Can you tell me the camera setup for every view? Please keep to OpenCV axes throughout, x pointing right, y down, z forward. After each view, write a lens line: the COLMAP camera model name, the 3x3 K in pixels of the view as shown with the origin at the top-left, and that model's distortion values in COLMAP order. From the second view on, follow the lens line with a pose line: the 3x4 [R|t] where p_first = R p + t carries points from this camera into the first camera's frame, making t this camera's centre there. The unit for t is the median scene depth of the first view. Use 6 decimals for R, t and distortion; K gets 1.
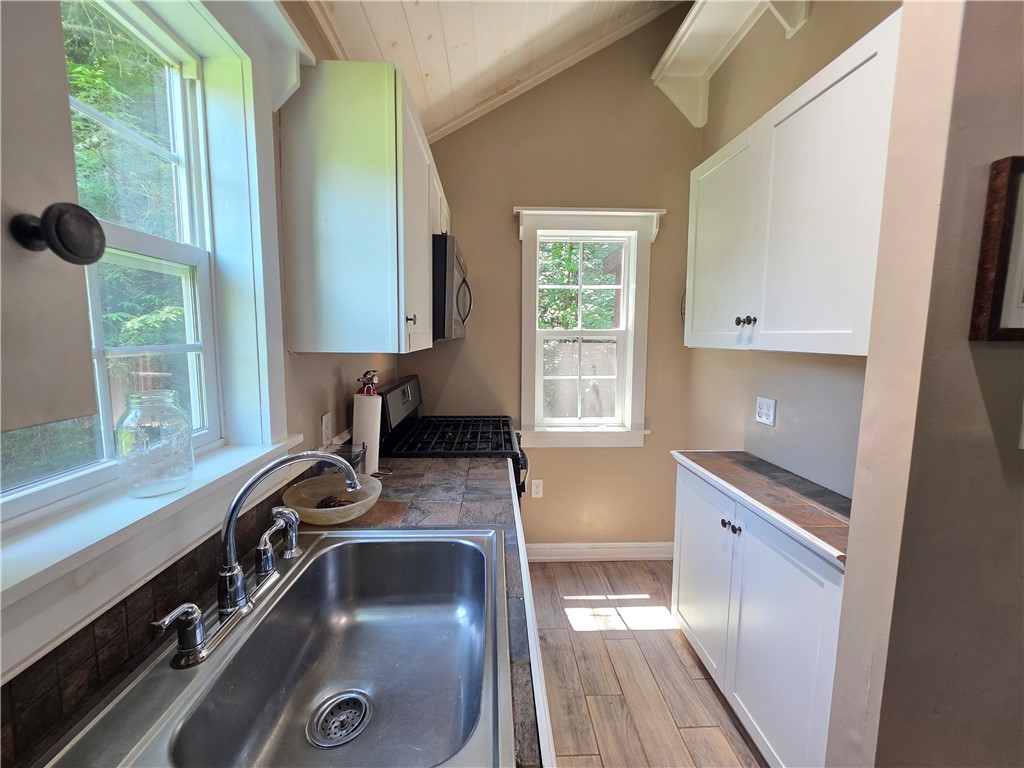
lens RADIAL K [[412.6, 0, 508.0], [0, 412.6, 379.2], [0, 0, 1]] dist [0.000314, 0.000001]
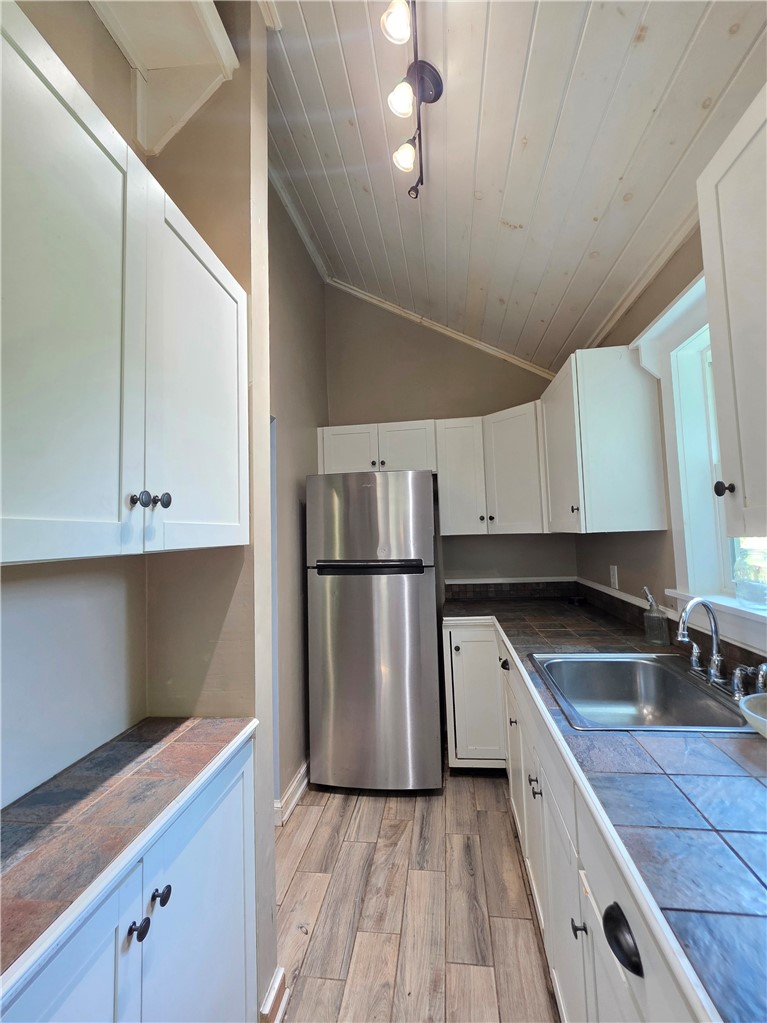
lens RADIAL K [[412.2, 0, 394.7], [0, 412.2, 506.6], [0, 0, 1]] dist [0.000314, 0.000001]
pose [[-0.986613, 0.030699, 0.160162, 0.174052], [0.037668, 0.998463, 0.040660, -0.148049], [-0.158667, 0.046149, -0.986253, 1.544030]]
